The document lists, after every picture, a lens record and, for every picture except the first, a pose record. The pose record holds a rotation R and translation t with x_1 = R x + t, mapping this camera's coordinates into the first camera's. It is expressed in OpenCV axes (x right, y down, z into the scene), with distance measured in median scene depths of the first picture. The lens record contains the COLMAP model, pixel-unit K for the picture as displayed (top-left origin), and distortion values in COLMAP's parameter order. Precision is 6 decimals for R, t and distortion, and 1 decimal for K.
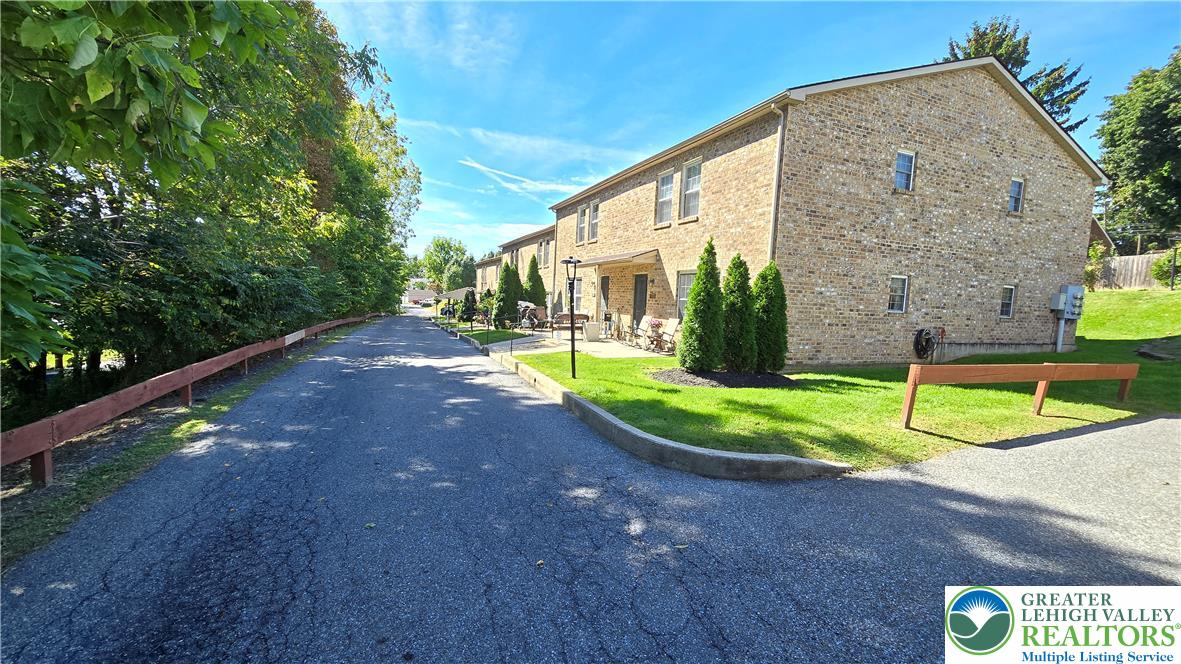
lens RADIAL K [[484.4, 0, 594.0], [0, 484.4, 339.1], [0, 0, 1]] dist [-0.001263, 0.000670]
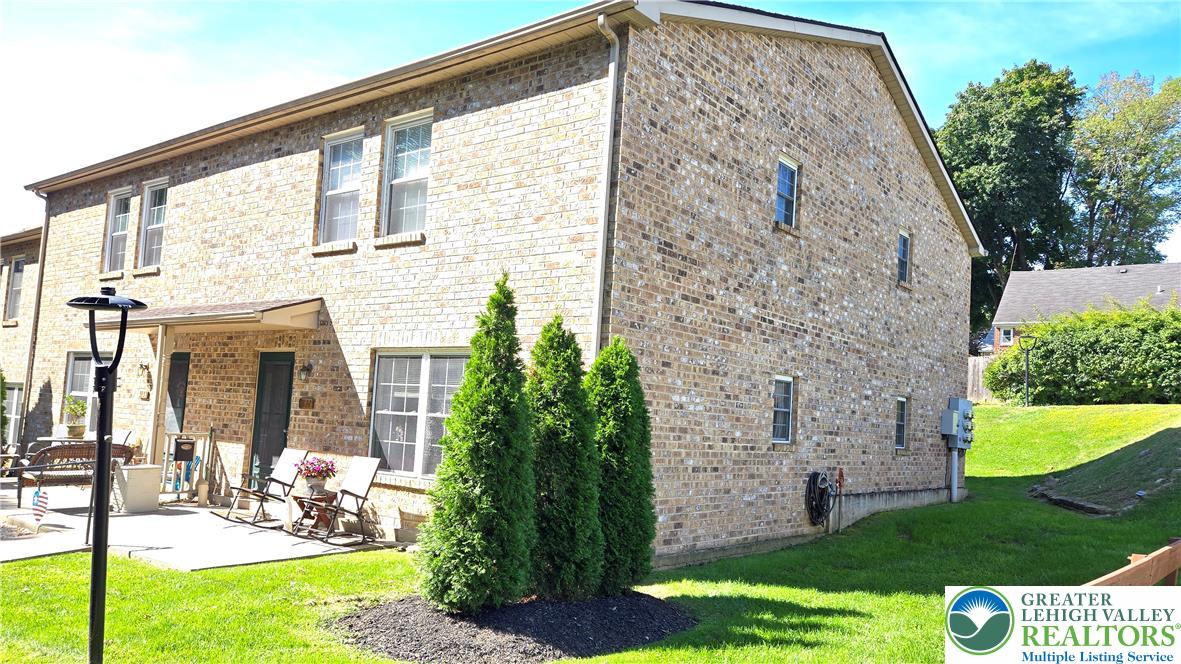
lens RADIAL K [[842.6, 0, 590.8], [0, 842.6, 360.9], [0, 0, 1]] dist [0.082991, -0.070689]
pose [[0.877951, 0.040851, 0.477005, -0.026348], [0.021050, 0.992095, -0.123707, -0.032354], [-0.478288, 0.118650, 0.870151, 0.253992]]
